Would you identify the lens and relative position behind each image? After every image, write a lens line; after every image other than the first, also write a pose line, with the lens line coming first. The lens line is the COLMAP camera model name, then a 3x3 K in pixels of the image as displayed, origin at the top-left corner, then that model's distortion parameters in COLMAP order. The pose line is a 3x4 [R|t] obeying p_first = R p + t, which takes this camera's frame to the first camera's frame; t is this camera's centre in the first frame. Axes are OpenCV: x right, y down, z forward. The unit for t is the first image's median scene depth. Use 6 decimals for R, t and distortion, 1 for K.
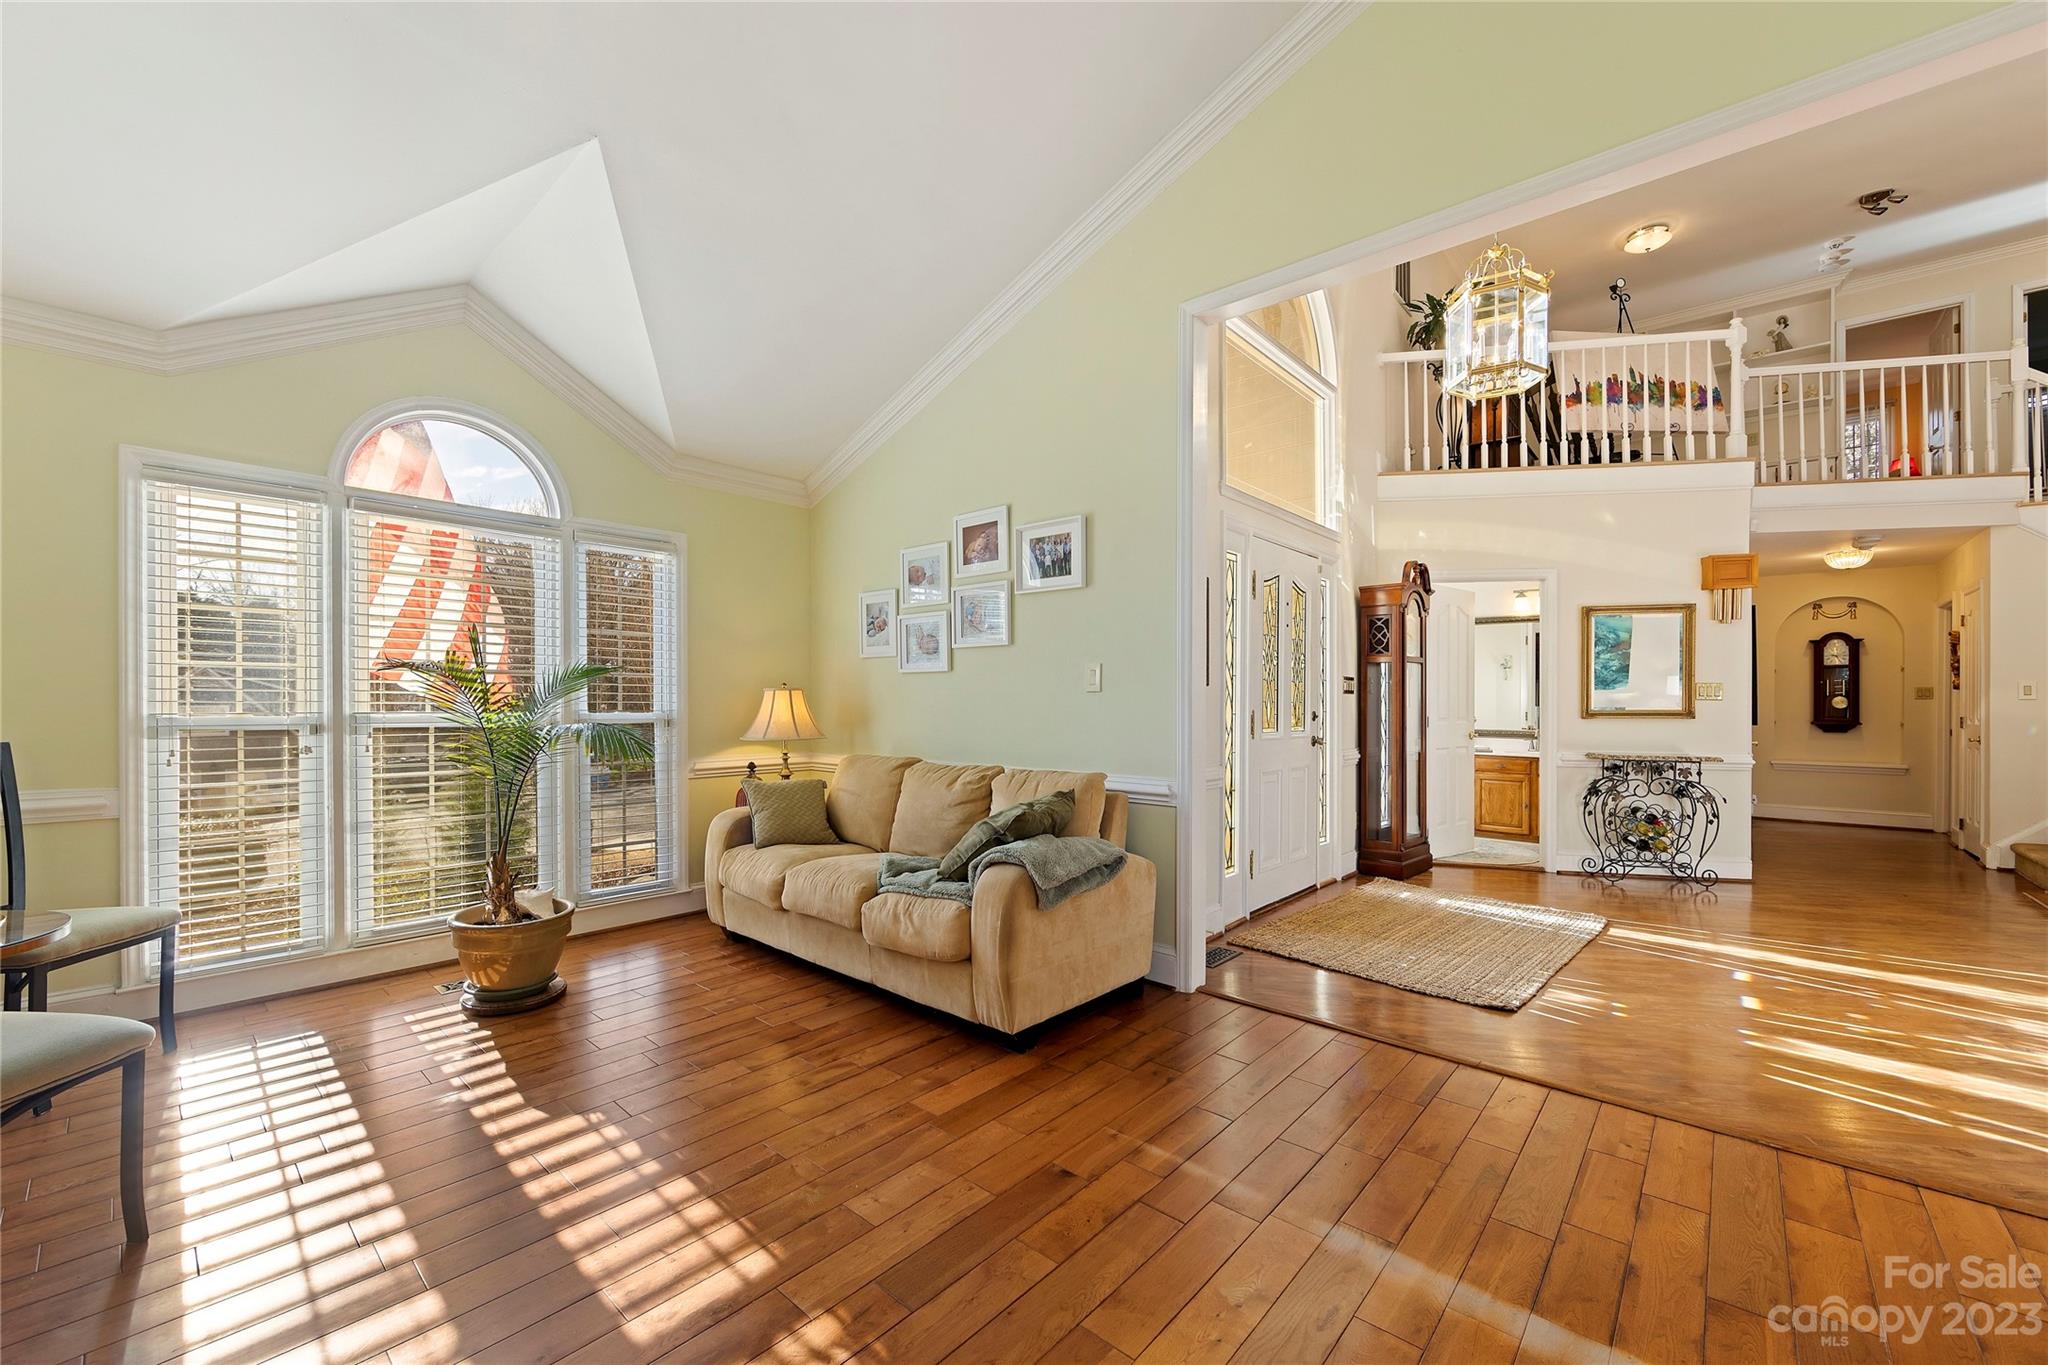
lens RADIAL K [[803.7, 0, 1020.7], [0, 803.7, 705.1], [0, 0, 1]] dist [-0.001104, -0.000114]
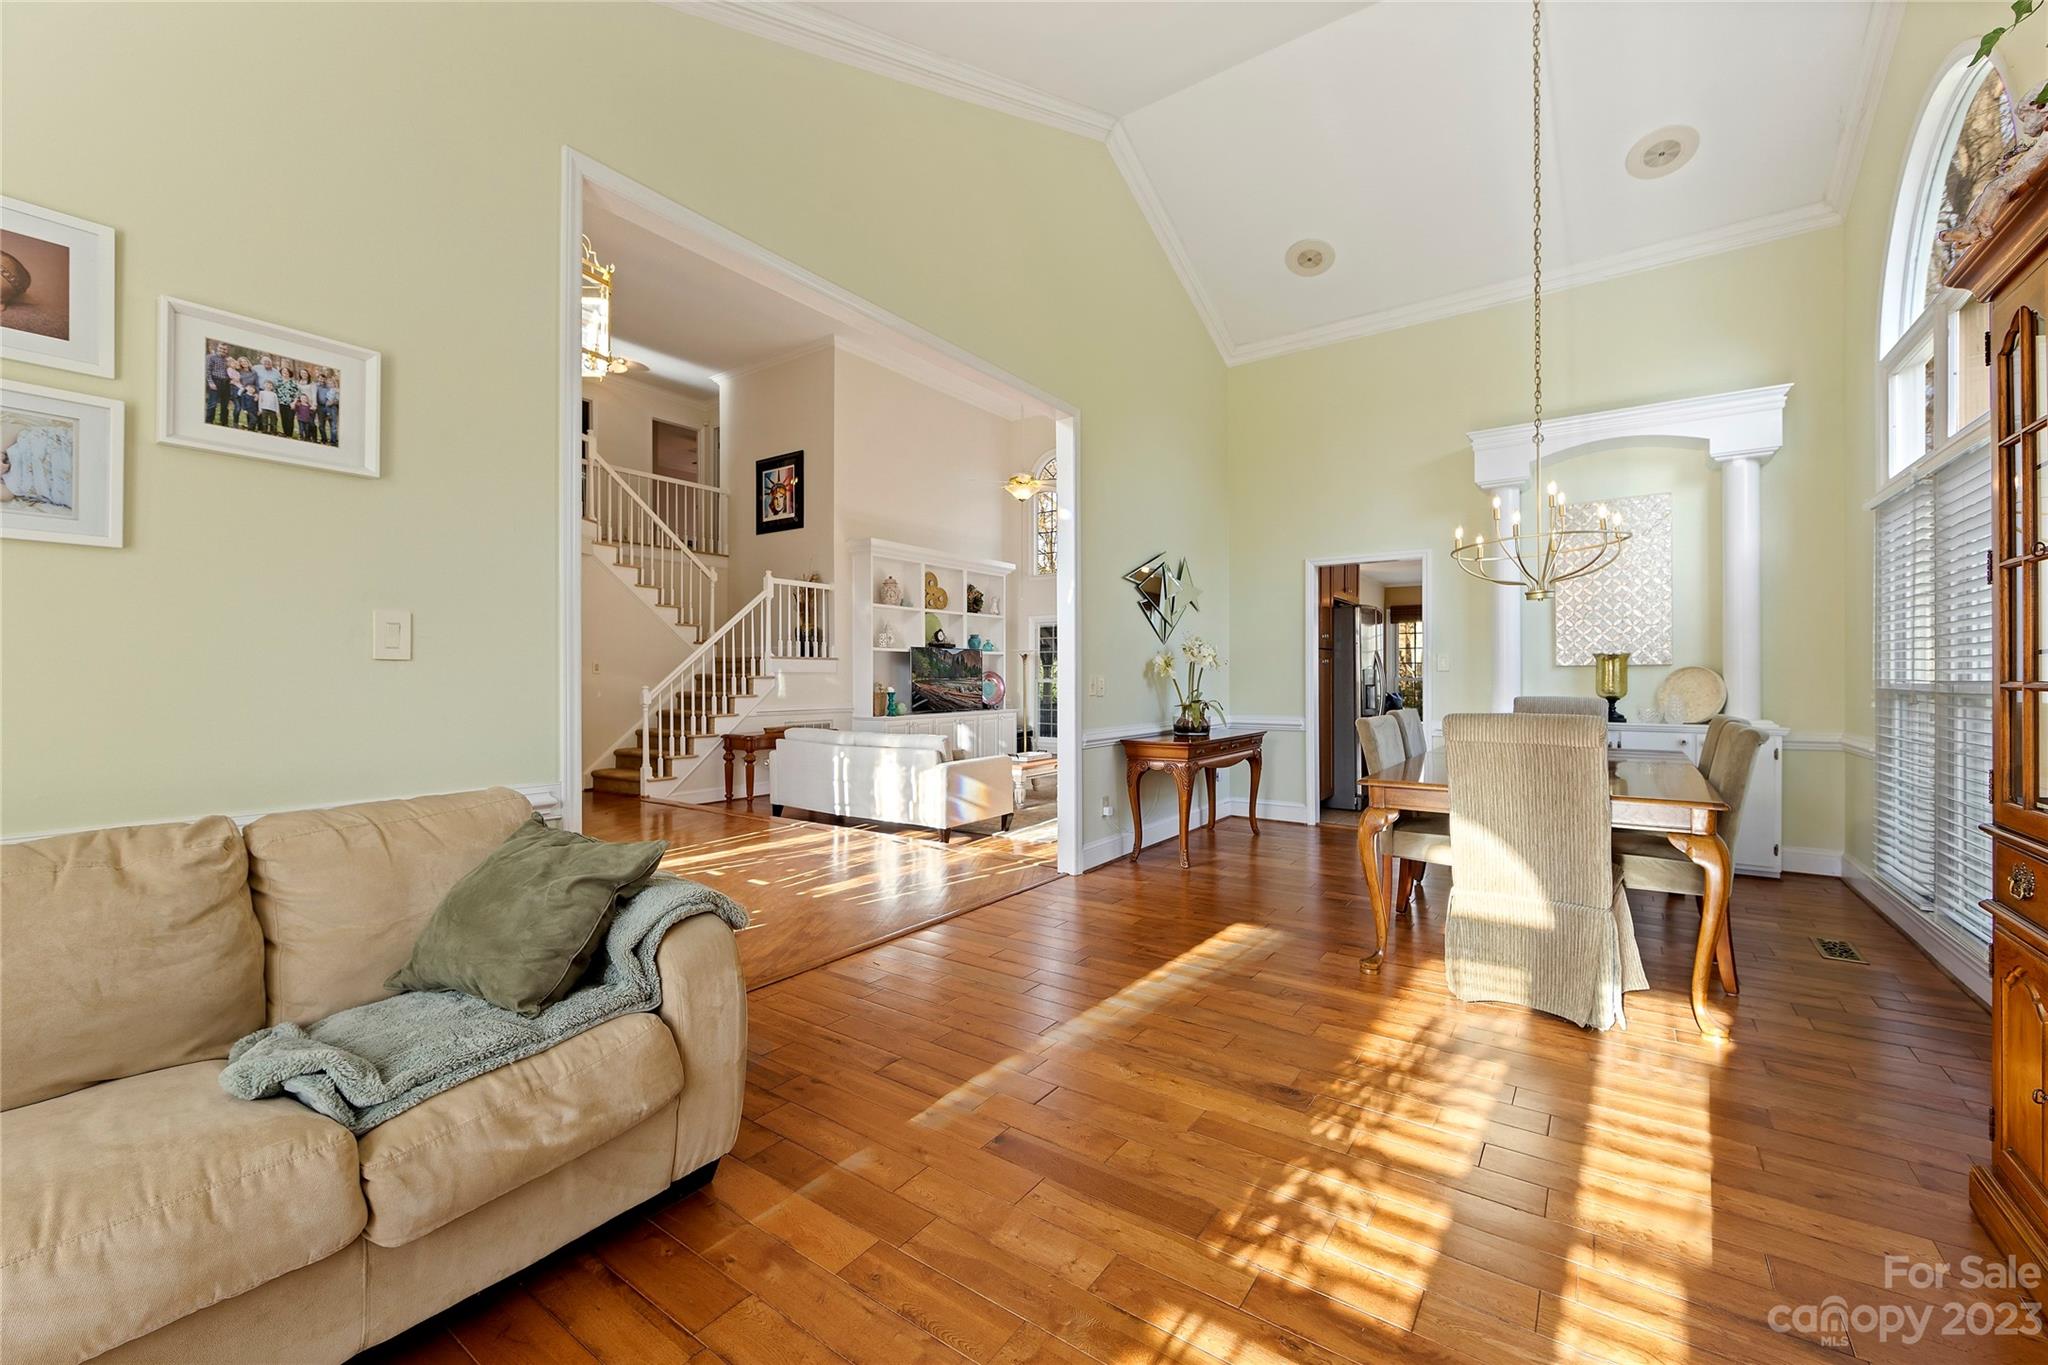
lens RADIAL K [[822.8, 0, 1018.7], [0, 822.8, 681.5], [0, 0, 1]] dist [-0.000056, -0.000079]
pose [[-0.102508, -0.009227, 0.994689, -0.357917], [0.002673, 0.999951, 0.009551, -0.004313], [-0.994729, 0.003638, -0.102478, 0.391084]]
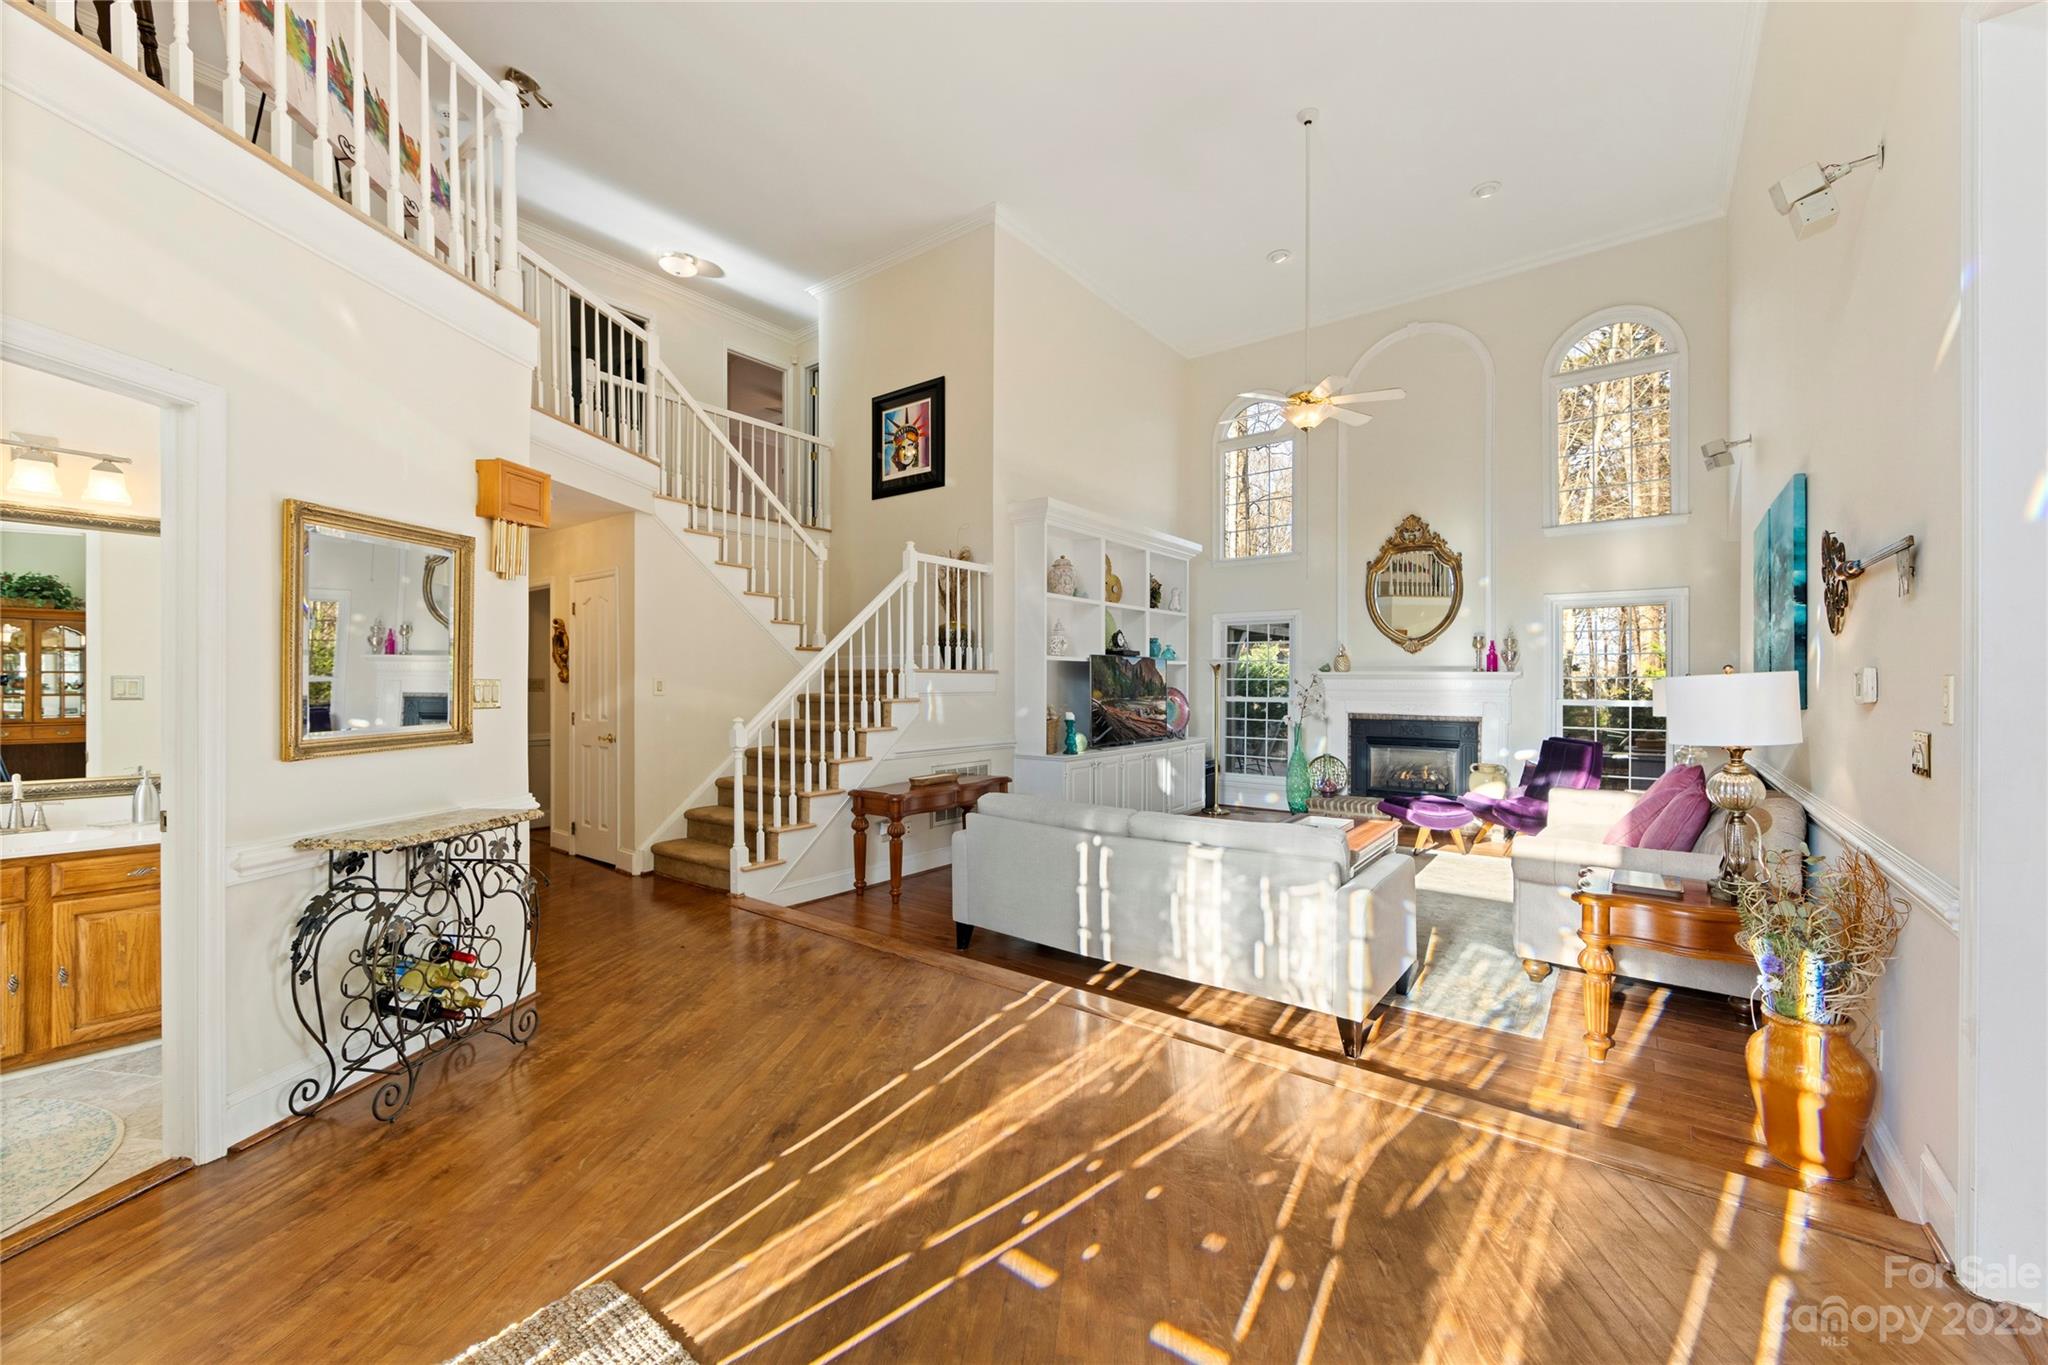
lens RADIAL K [[806.7, 0, 1024.0], [0, 806.7, 682.5], [0, 0, 1]] dist [-0.000133, 0.000042]
pose [[-0.070913, -0.003249, 0.997477, 0.249883], [0.002039, 0.999992, 0.003403, -0.025579], [-0.997480, 0.002275, -0.070906, 0.649044]]
